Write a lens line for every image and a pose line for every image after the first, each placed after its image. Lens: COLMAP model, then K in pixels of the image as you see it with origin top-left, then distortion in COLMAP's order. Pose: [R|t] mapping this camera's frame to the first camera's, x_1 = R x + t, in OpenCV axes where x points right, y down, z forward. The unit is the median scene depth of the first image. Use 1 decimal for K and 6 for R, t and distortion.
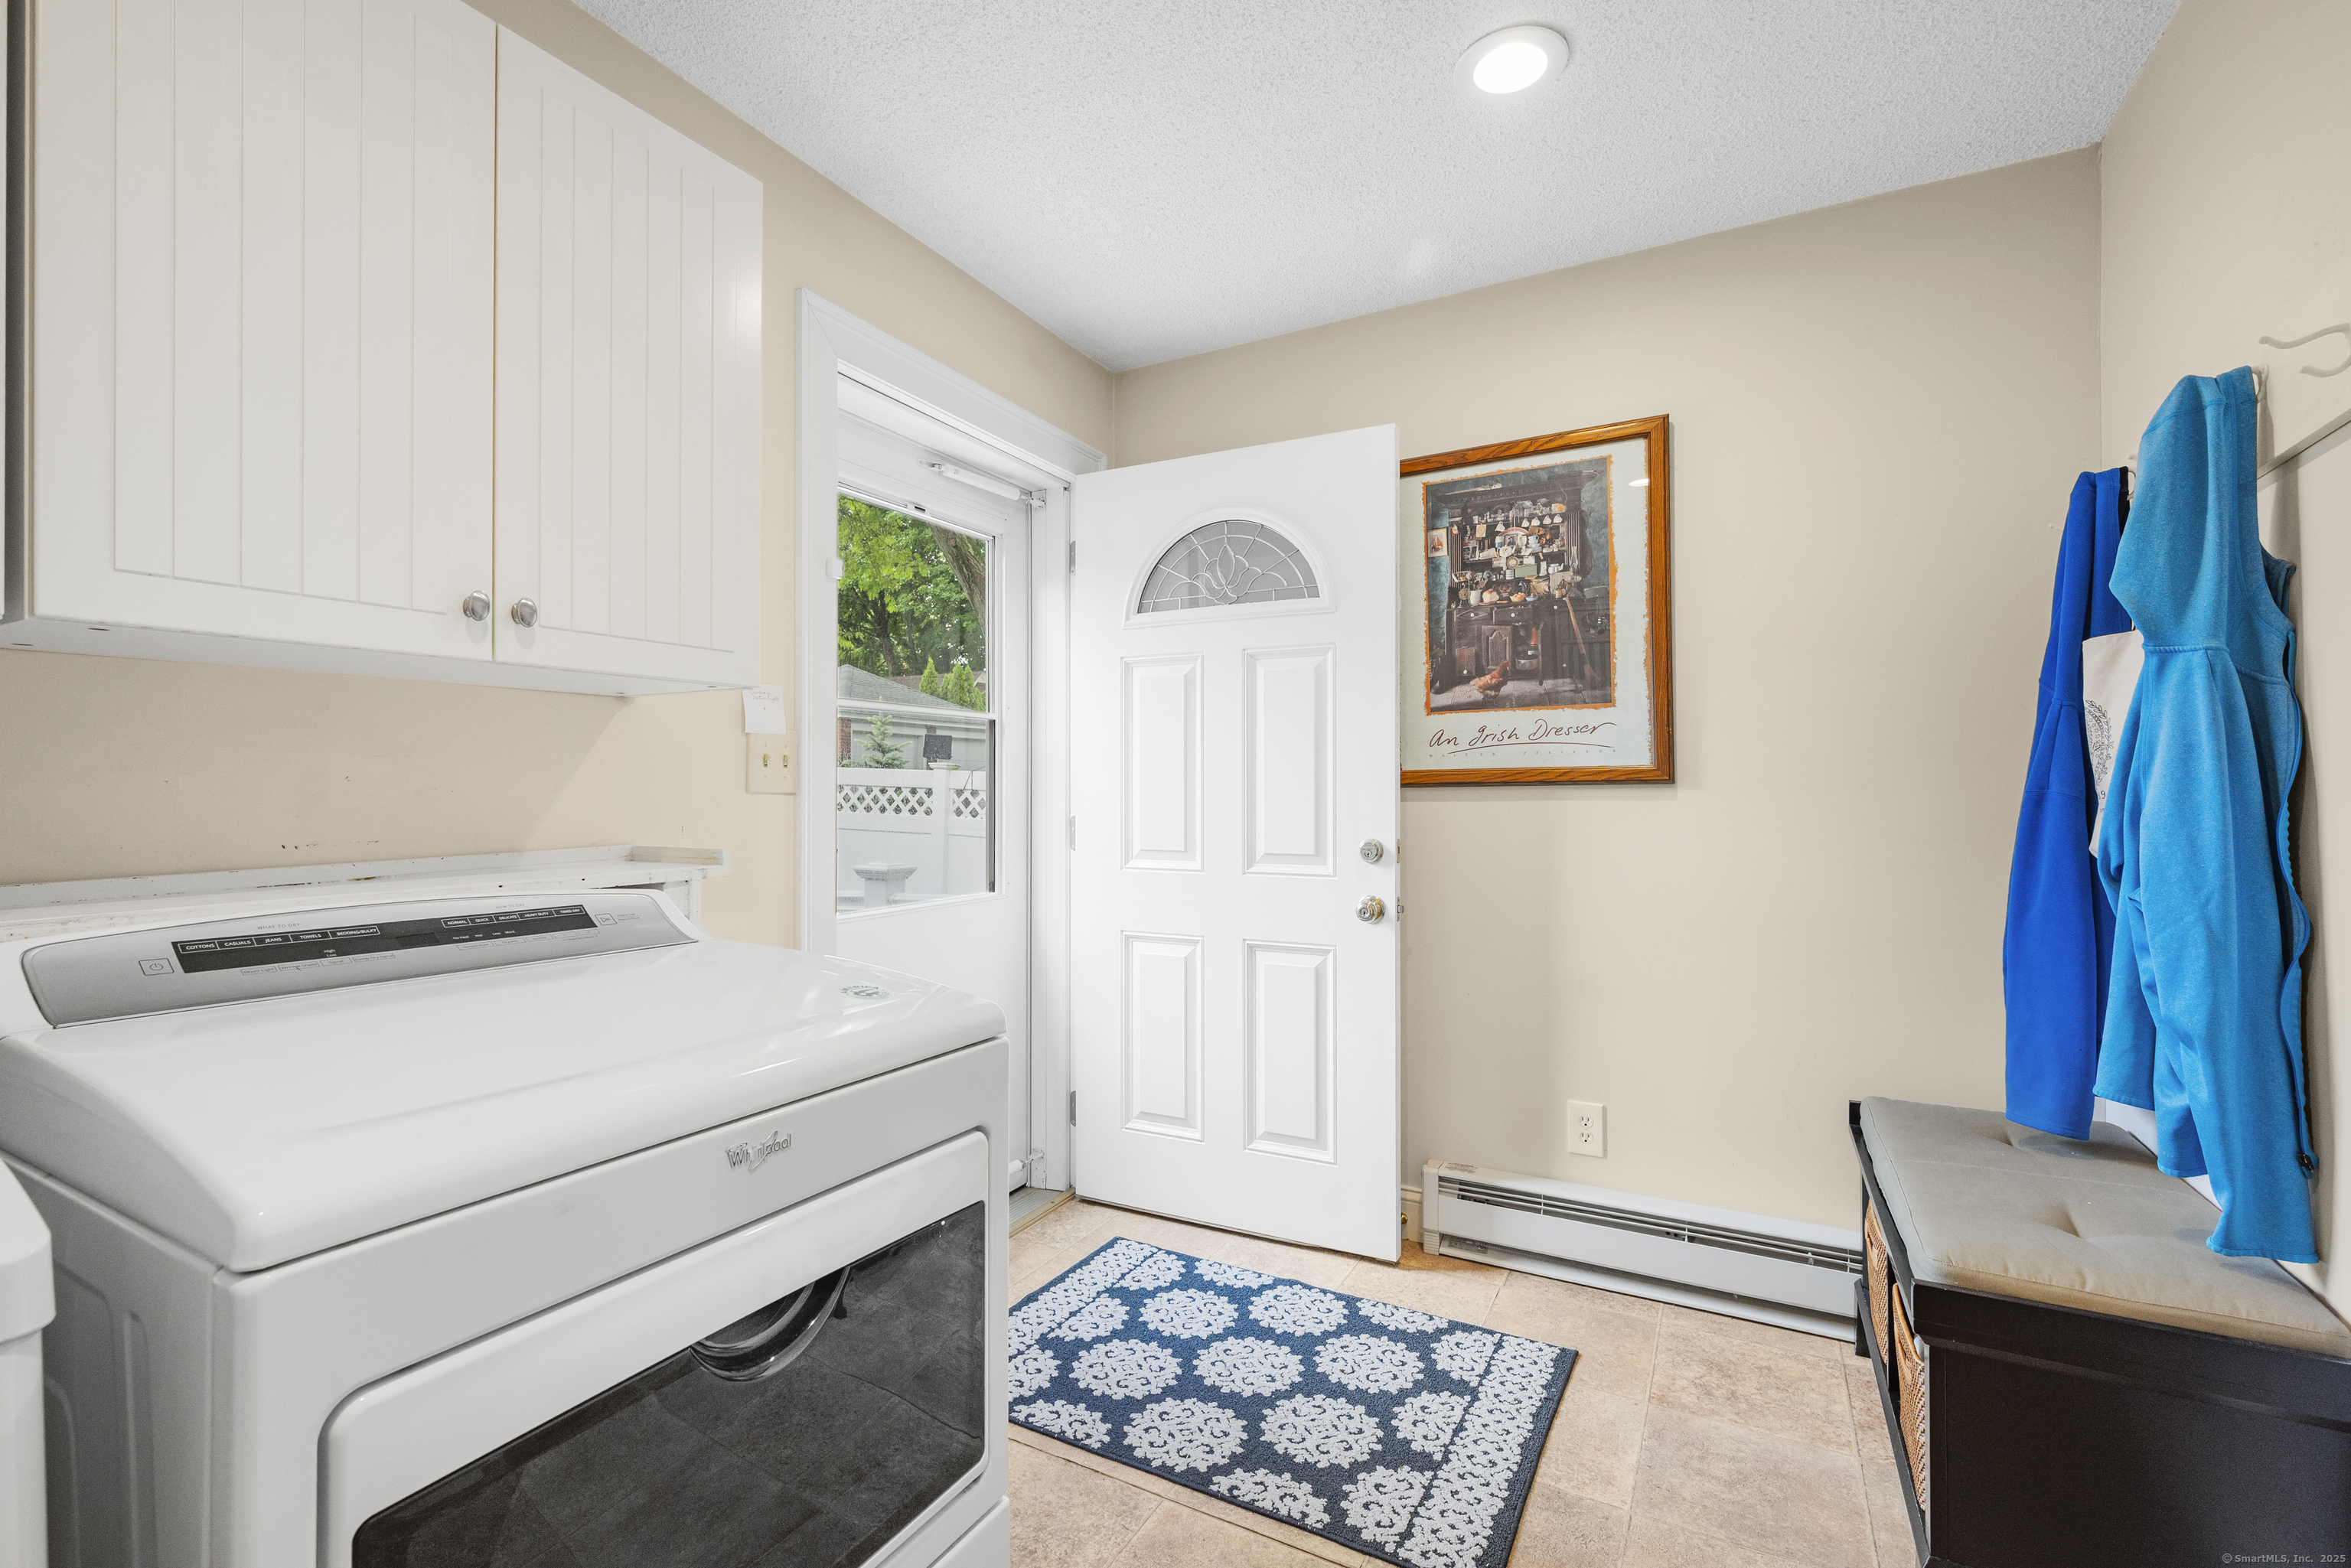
lens RADIAL K [[1008.6, 0, 1182.3], [0, 1008.6, 787.9], [0, 0, 1]] dist [-0.001735, -0.000057]
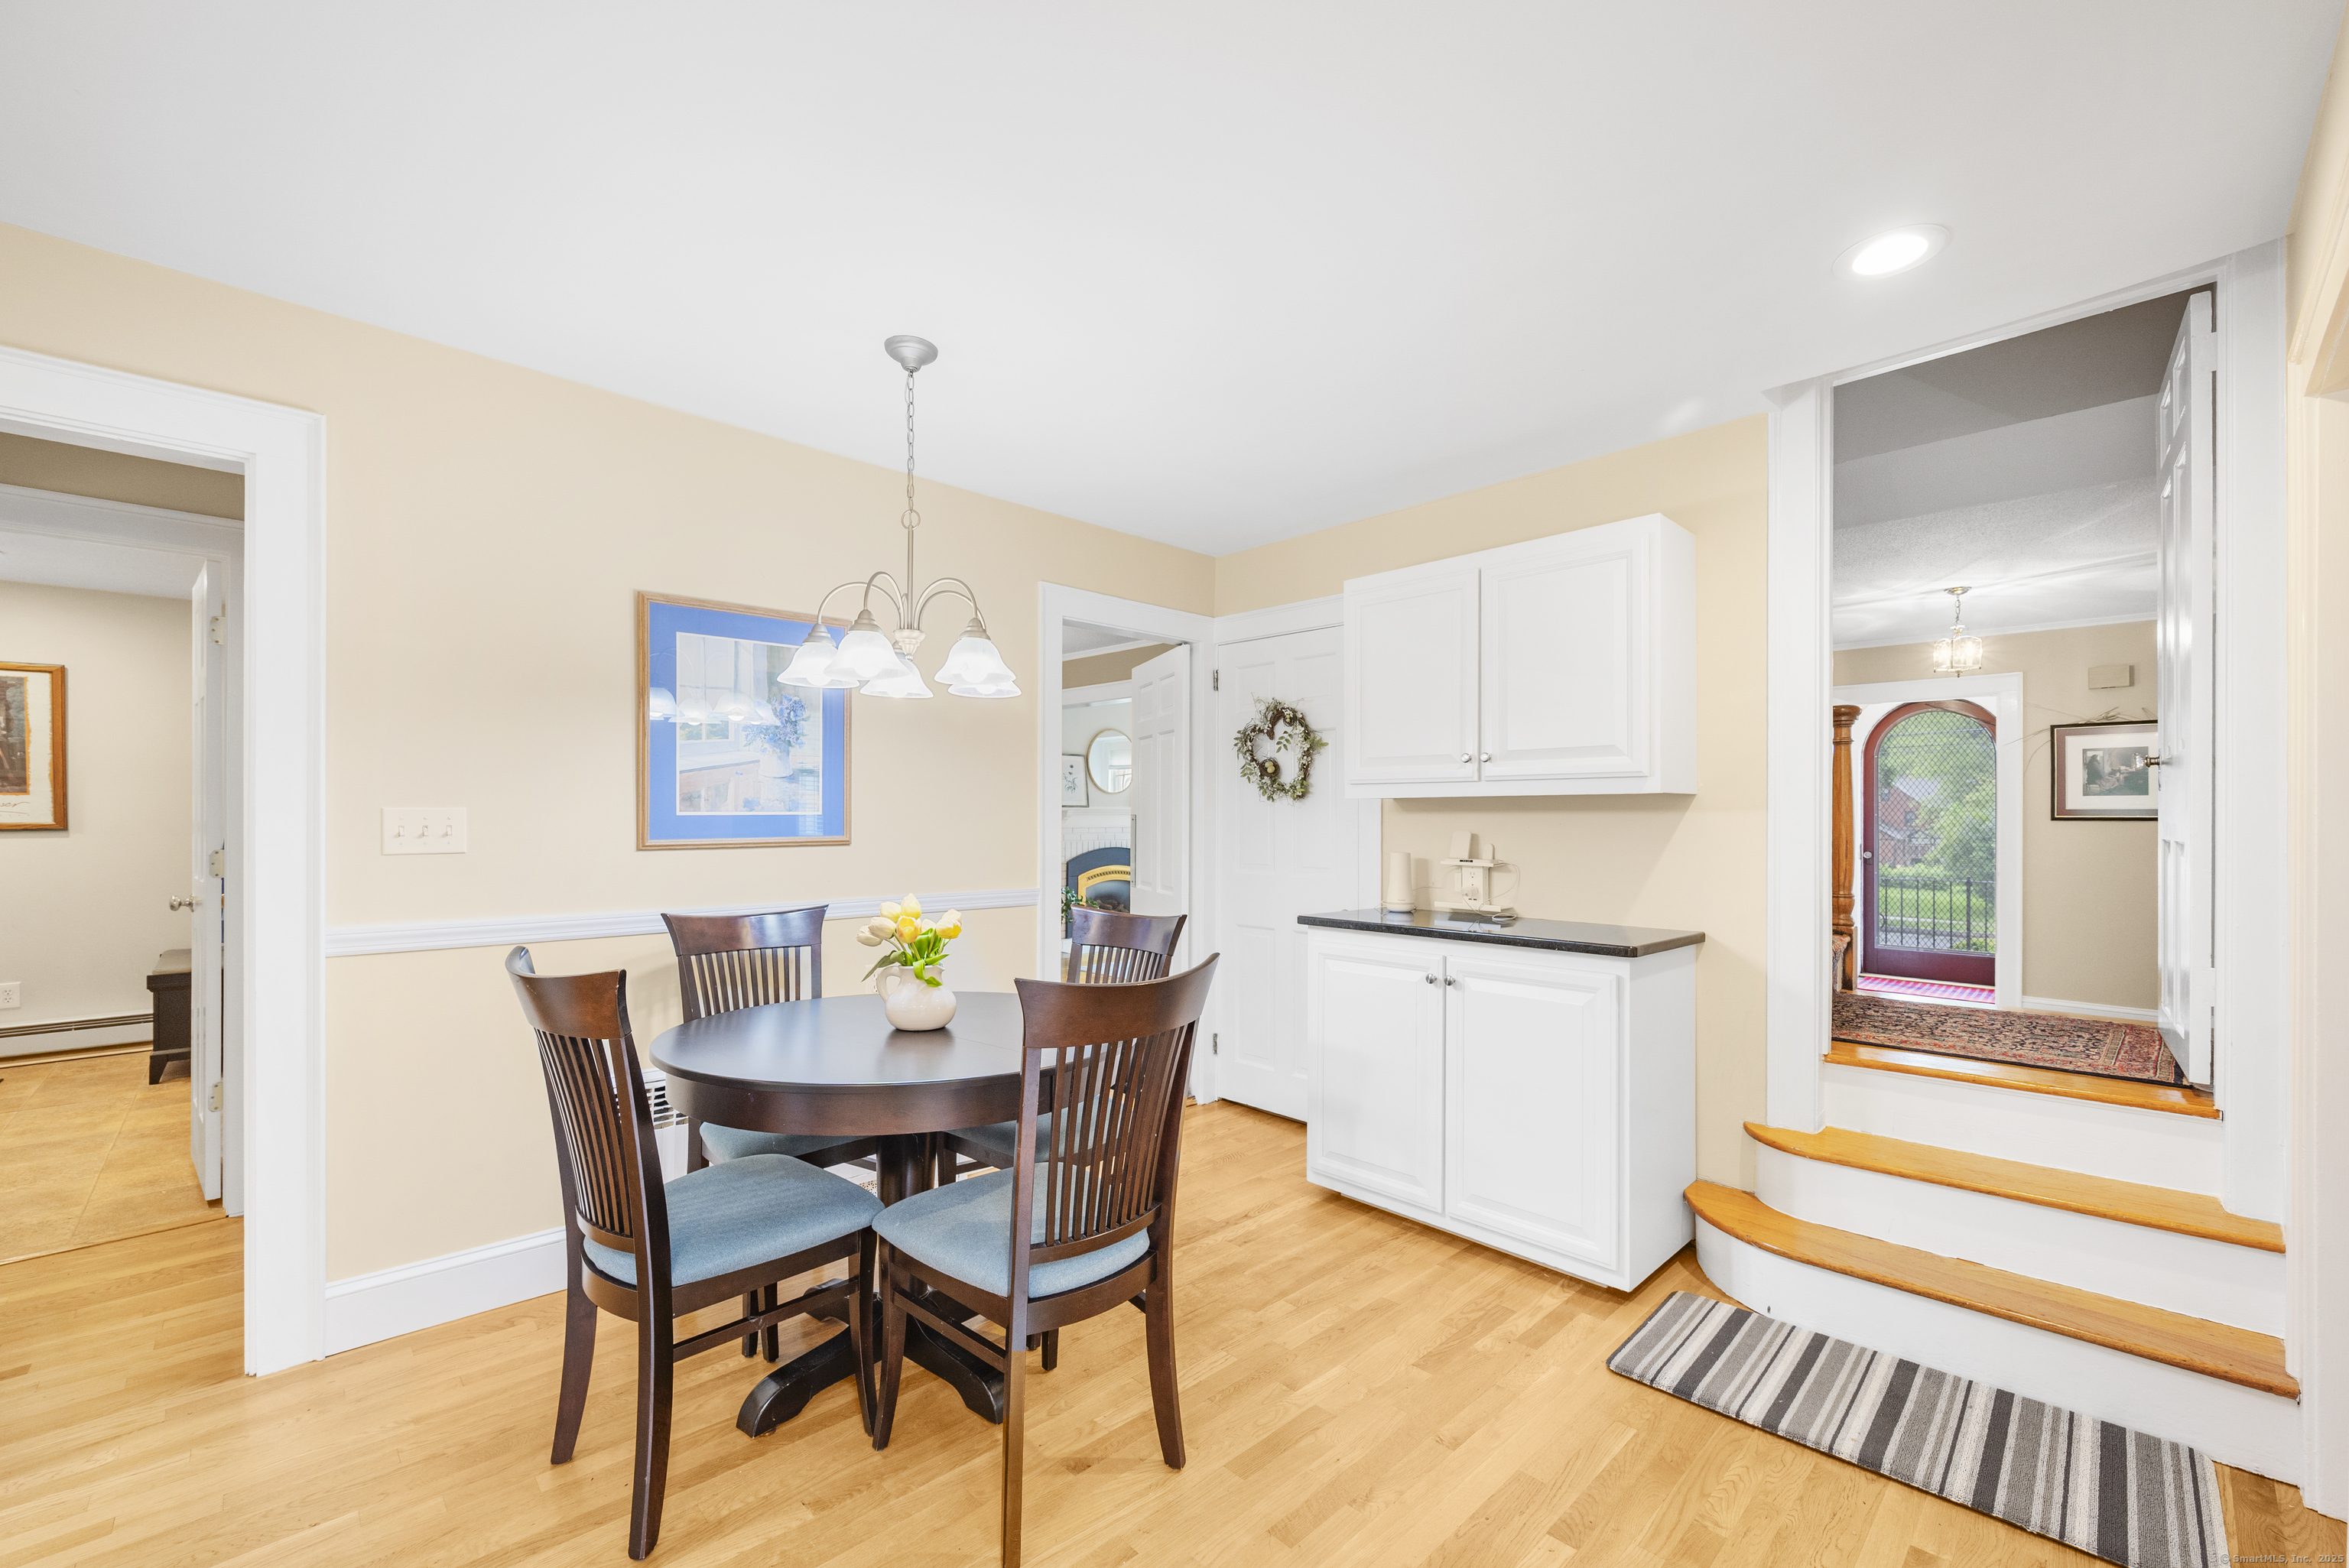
lens RADIAL K [[952.7, 0, 1184.6], [0, 952.7, 819.4], [0, 0, 1]] dist [0.001943, 0.000493]
pose [[0.271229, -0.000188, 0.962515, -0.871163], [-0.010736, 0.999937, 0.003221, -0.061291], [-0.962455, -0.011207, 0.271210, -1.936724]]
